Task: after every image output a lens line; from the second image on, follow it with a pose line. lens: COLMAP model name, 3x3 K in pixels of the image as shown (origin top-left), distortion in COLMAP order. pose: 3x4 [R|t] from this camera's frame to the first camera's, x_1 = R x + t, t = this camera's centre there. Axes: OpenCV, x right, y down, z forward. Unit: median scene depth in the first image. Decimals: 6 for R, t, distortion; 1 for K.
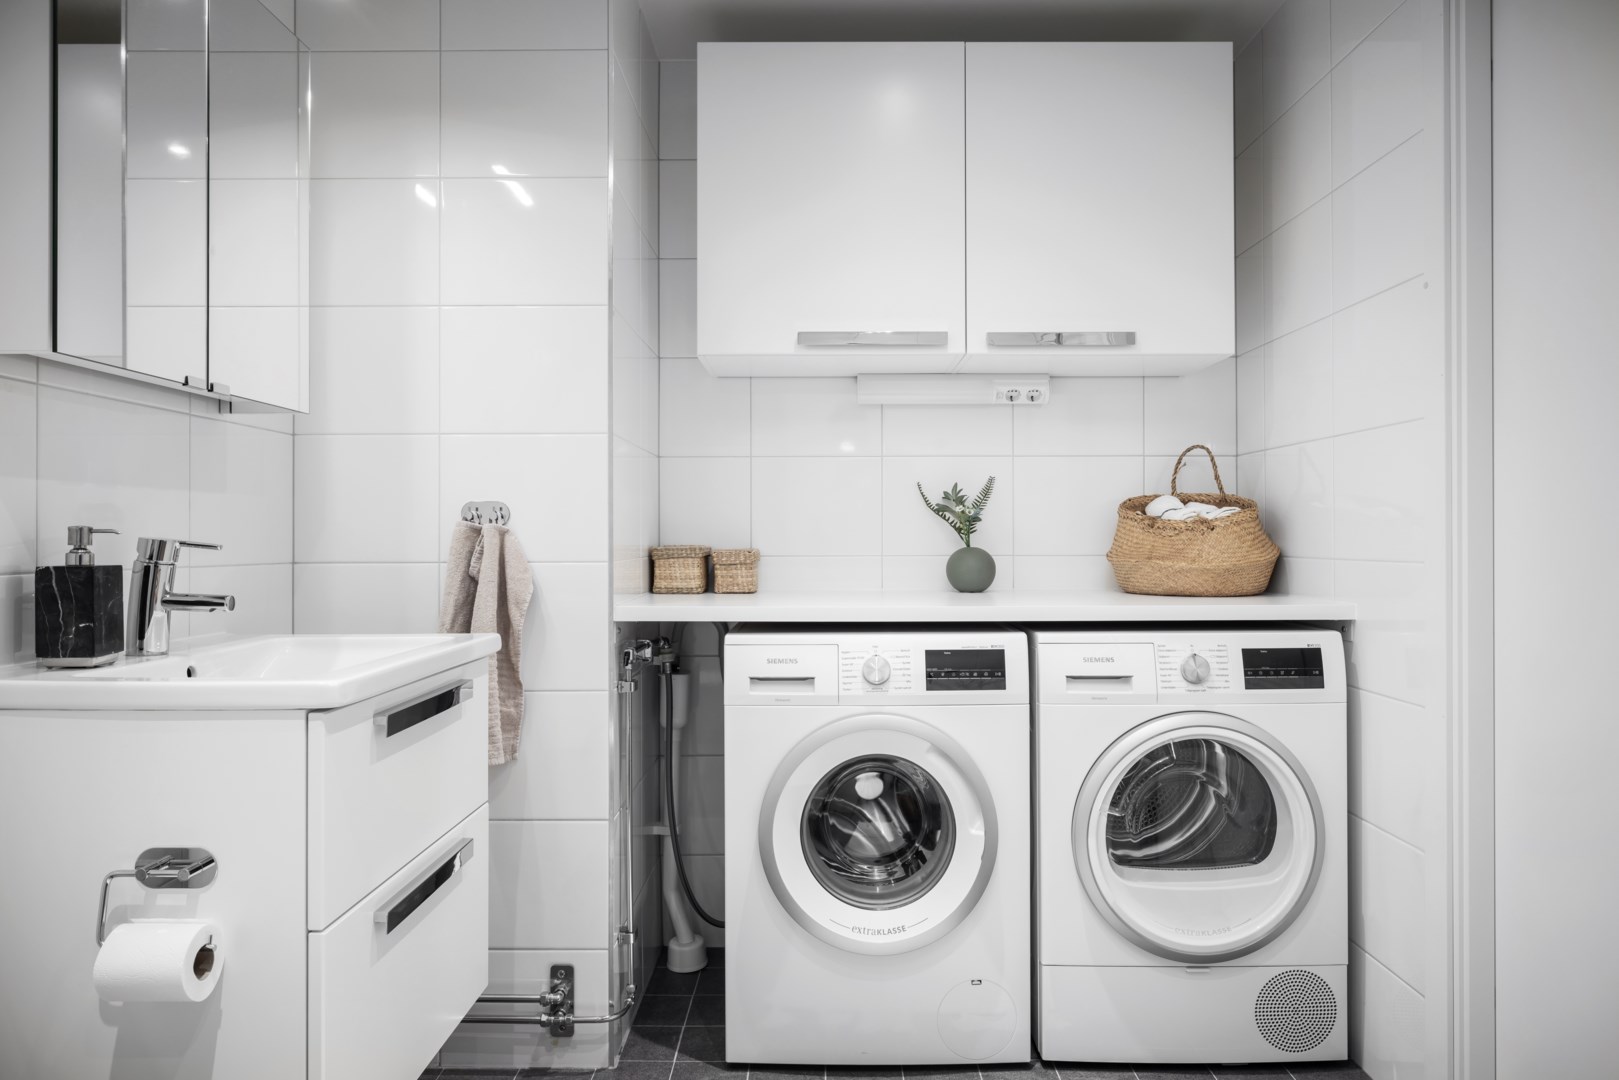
lens RADIAL K [[1024.9, 0, 809.5], [0, 1024.9, 540.0], [0, 0, 1]] dist [-0.001727, -0.000348]
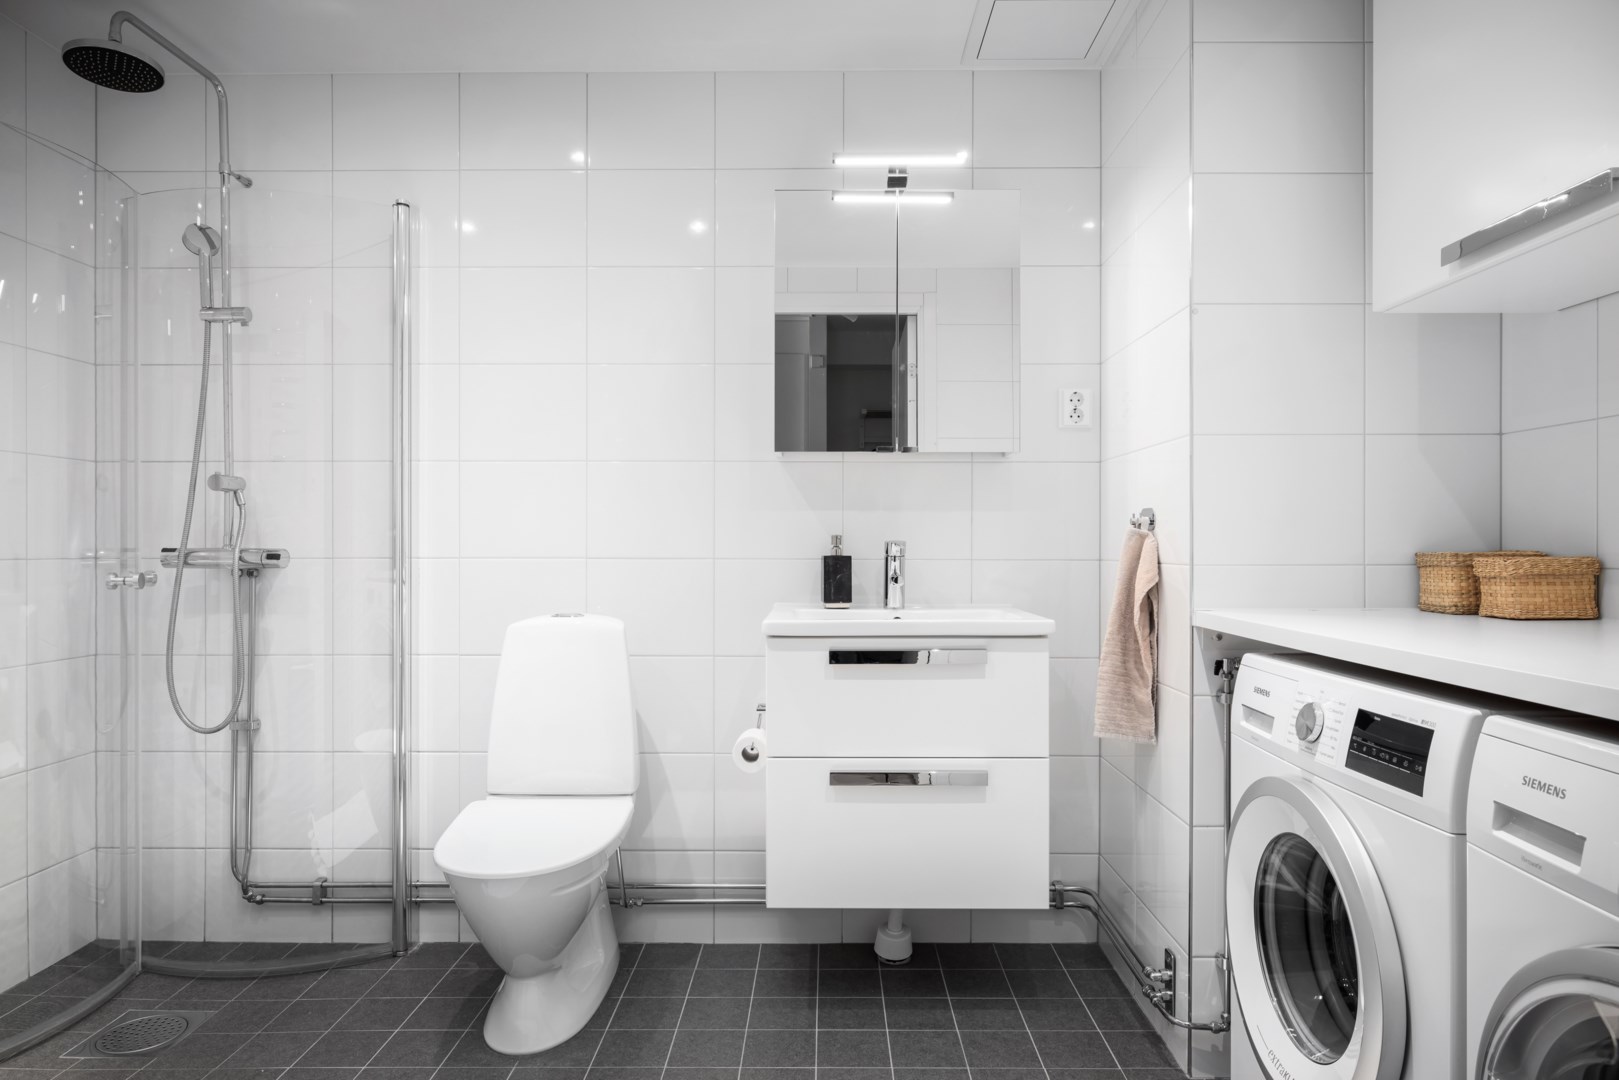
lens RADIAL K [[962.0, 0, 809.5], [0, 962.0, 540.0], [0, 0, 1]] dist [-0.007070, -0.000842]
pose [[0.007684, -0.001538, -0.999969, 0.726955], [-0.001687, 0.999997, -0.001551, -0.000978], [0.999969, 0.001699, 0.007681, 0.628959]]
